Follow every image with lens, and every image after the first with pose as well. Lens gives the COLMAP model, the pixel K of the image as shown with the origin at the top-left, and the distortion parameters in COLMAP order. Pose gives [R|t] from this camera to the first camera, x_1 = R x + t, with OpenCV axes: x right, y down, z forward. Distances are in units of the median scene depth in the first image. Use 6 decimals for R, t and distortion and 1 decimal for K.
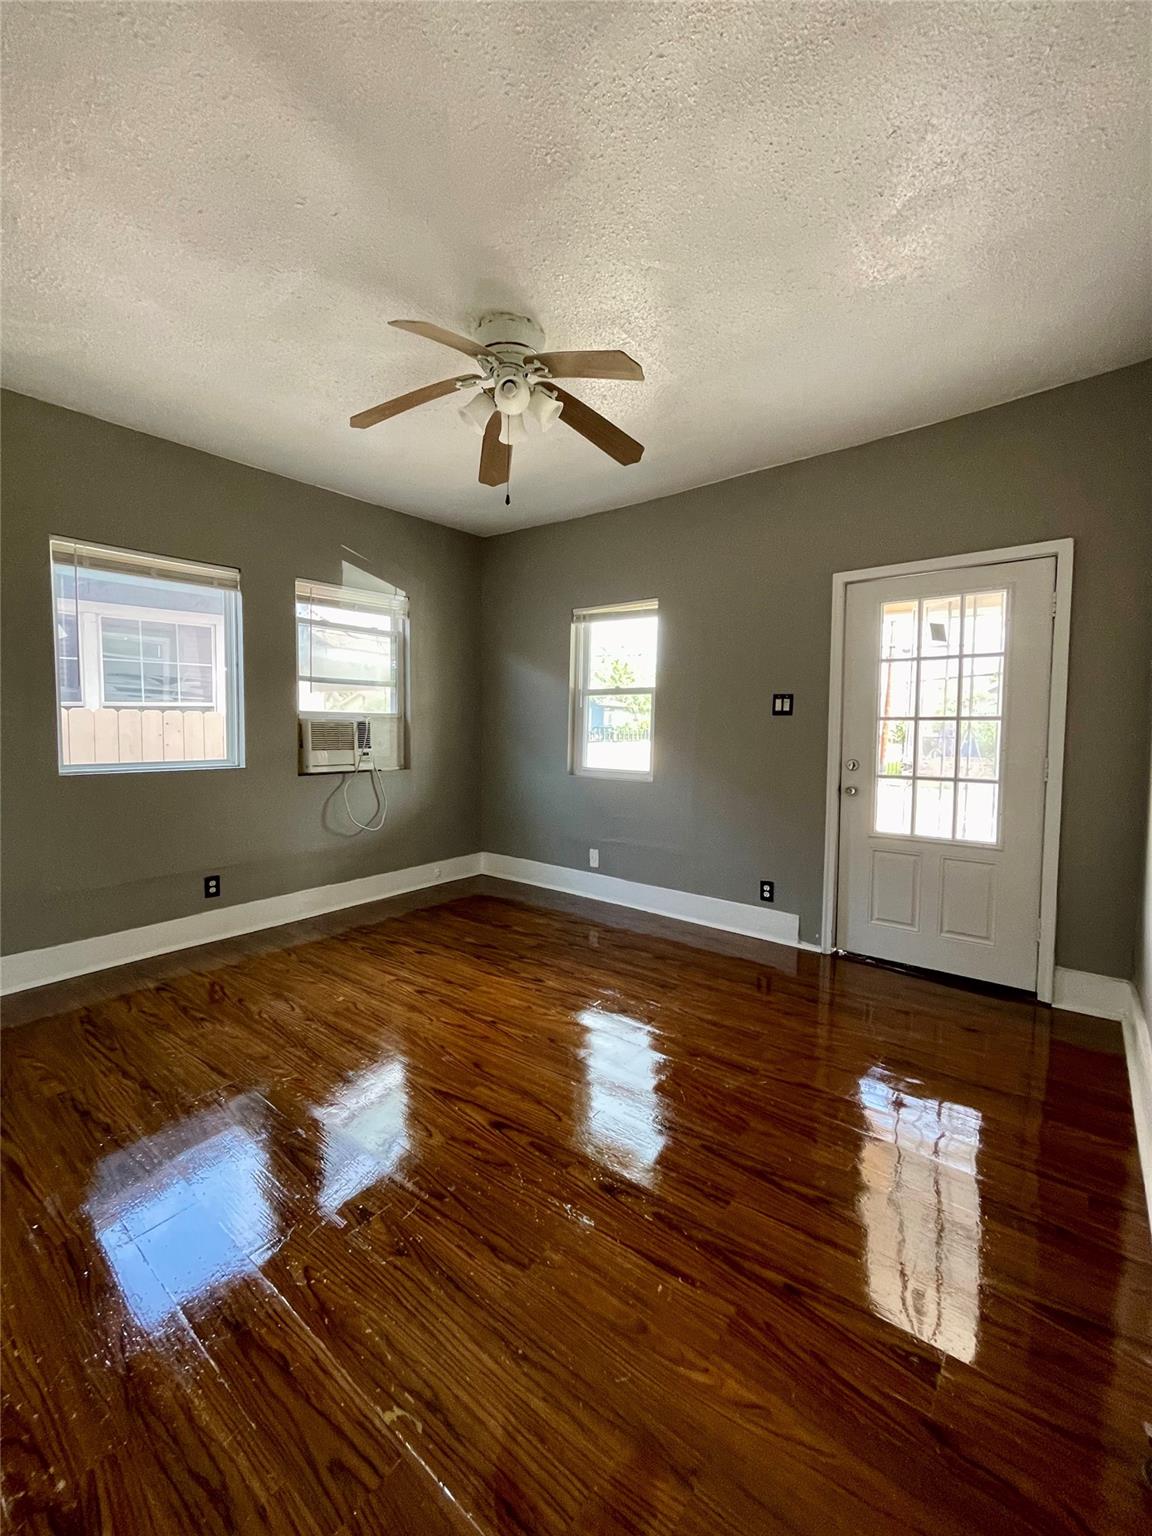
lens RADIAL K [[621.9, 0, 574.4], [0, 621.9, 763.2], [0, 0, 1]] dist [-0.002642, 0.002122]
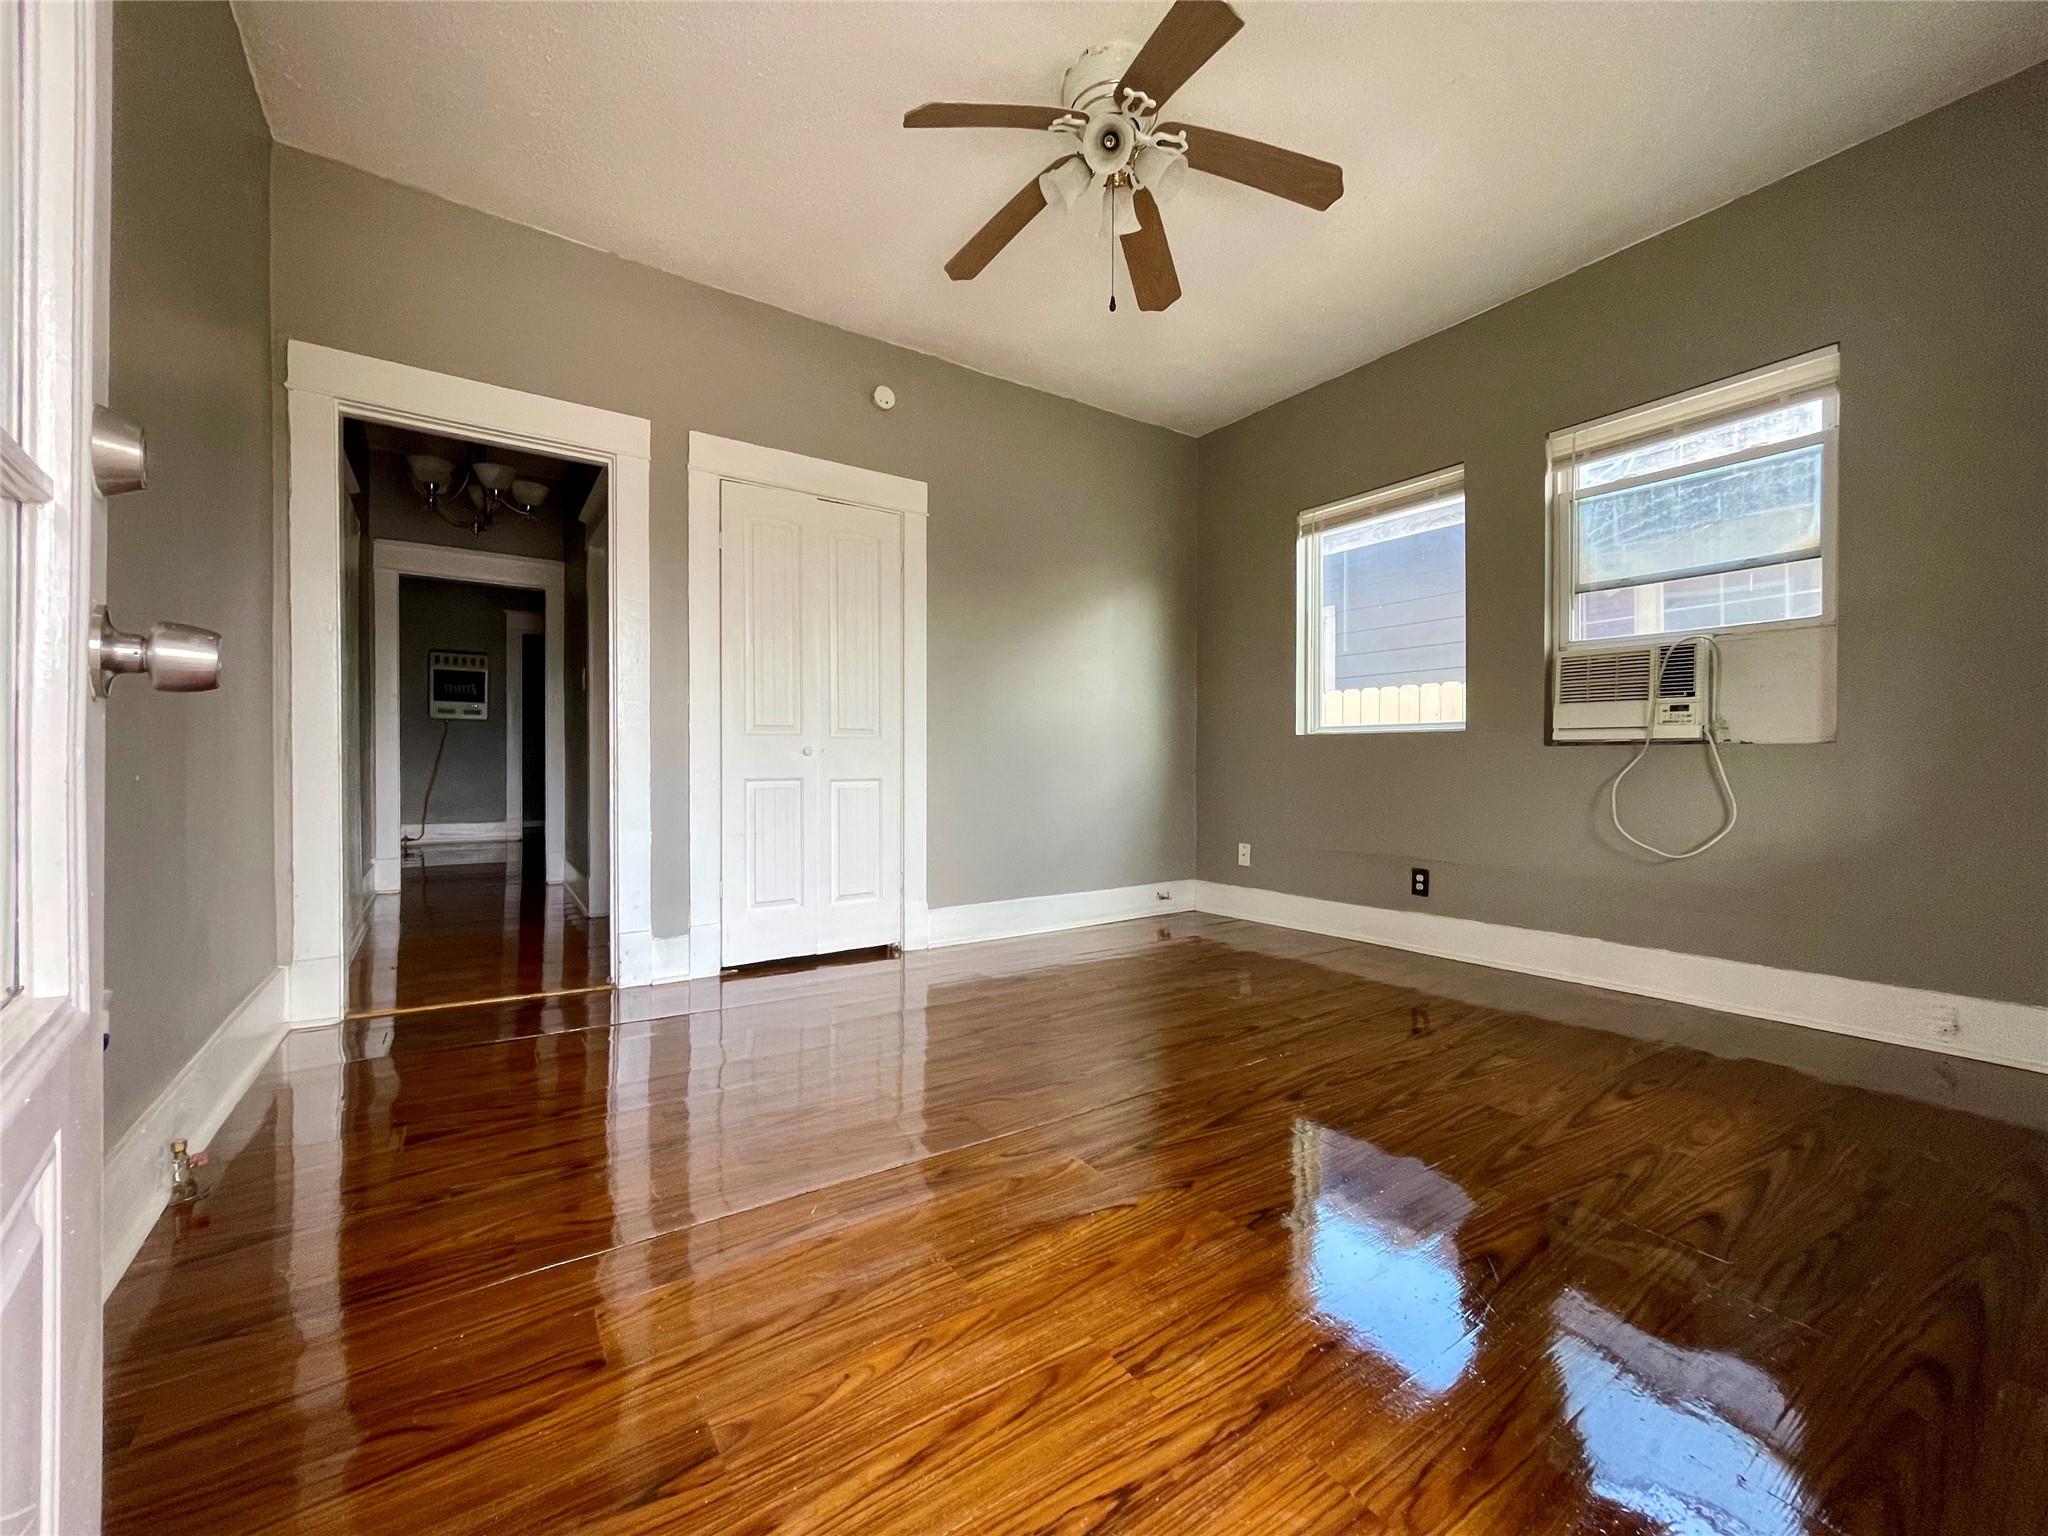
lens RADIAL K [[829.2, 0, 1021.0], [0, 829.2, 764.8], [0, 0, 1]] dist [-0.002642, 0.002122]
pose [[-0.288456, -0.001108, -0.957493, 0.548468], [-0.063164, 0.997843, 0.017874, 0.062354], [0.955408, 0.065635, -0.287903, 0.789957]]
